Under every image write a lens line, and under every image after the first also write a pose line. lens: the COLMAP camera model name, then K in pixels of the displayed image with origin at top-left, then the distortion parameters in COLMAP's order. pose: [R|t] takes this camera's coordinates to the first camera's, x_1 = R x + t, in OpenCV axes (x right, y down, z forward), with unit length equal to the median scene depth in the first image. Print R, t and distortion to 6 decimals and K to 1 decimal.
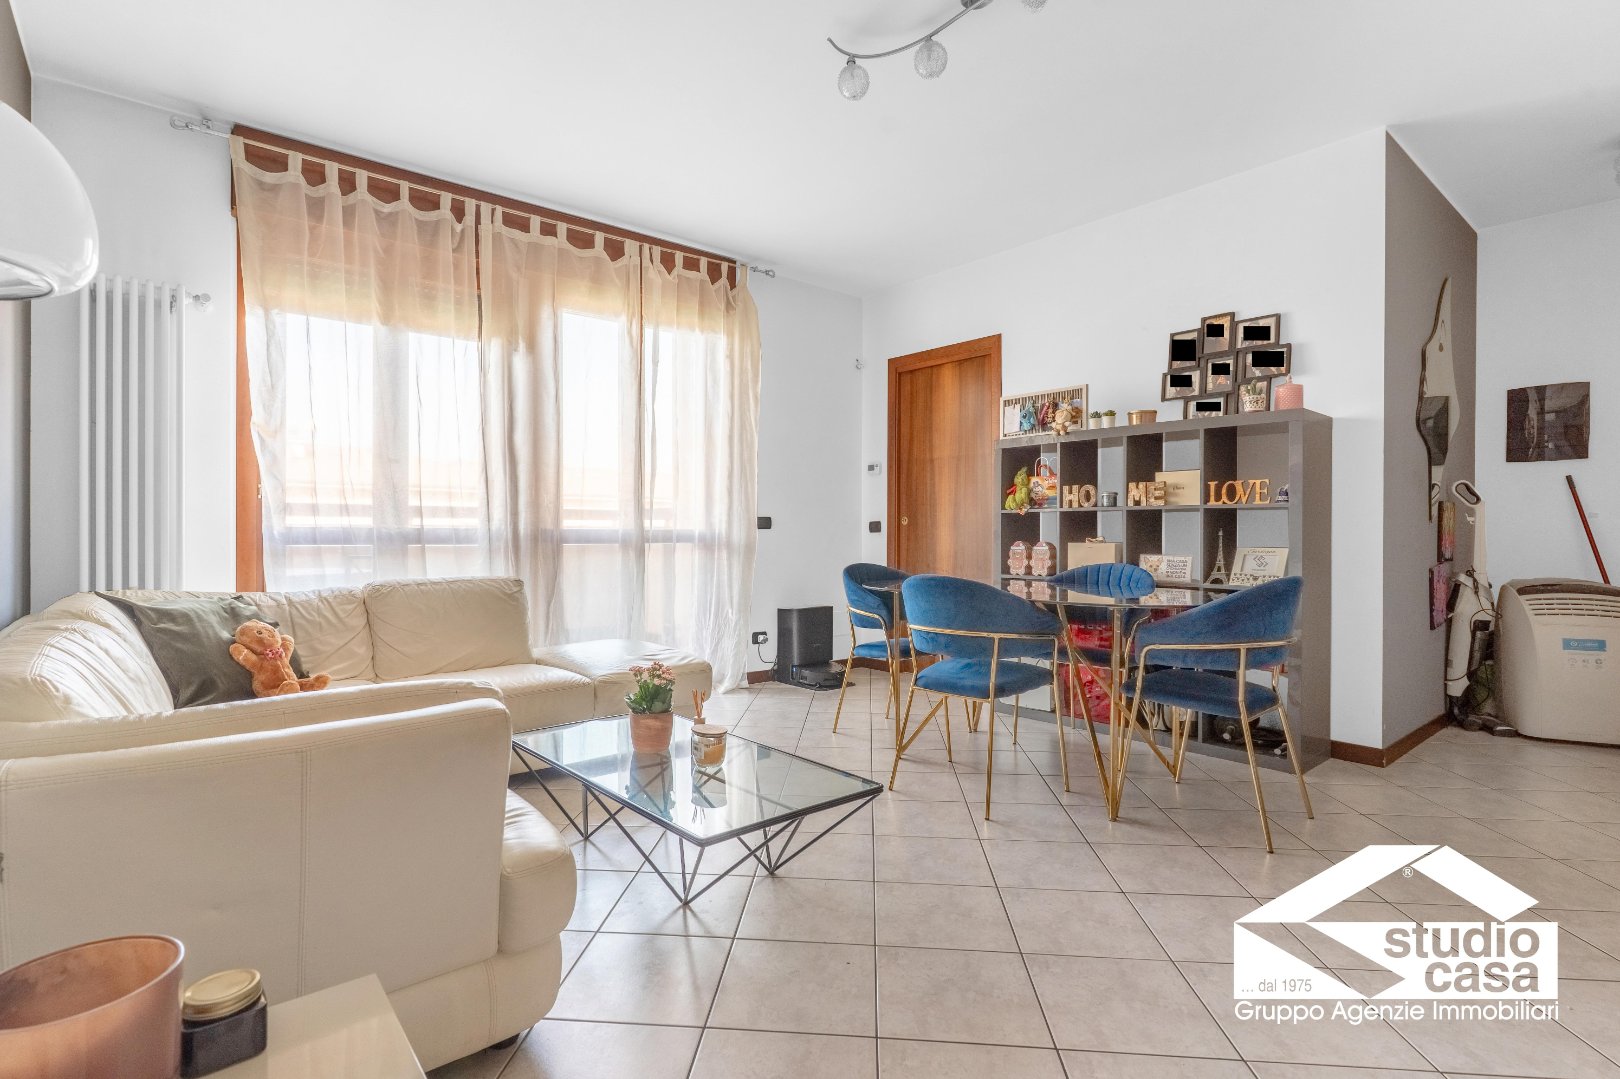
lens RADIAL K [[799.3, 0, 804.4], [0, 799.3, 543.8], [0, 0, 1]] dist [-0.004888, 0.000919]
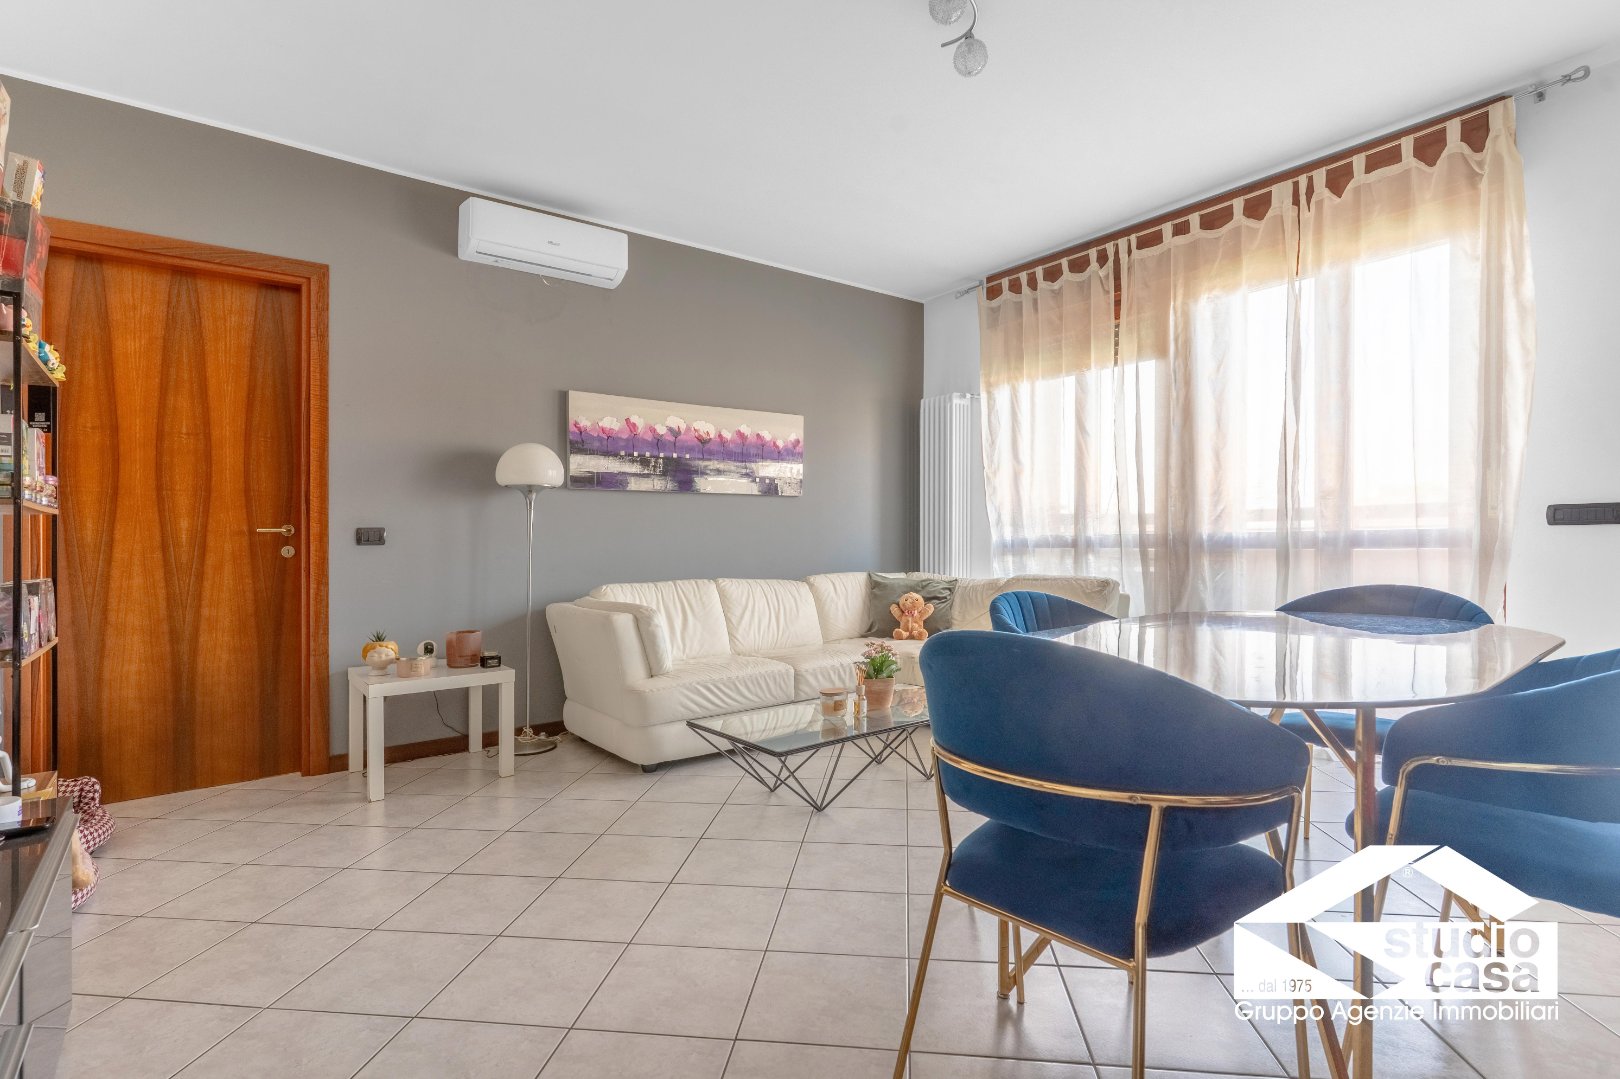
lens RADIAL K [[799.3, 0, 805.2], [0, 799.3, 544.8], [0, 0, 1]] dist [-0.004888, 0.000919]
pose [[-0.056501, -0.001340, -0.998402, 0.684617], [0.001773, 0.999997, -0.001442, -0.005091], [0.998401, -0.001851, -0.056499, 0.595417]]
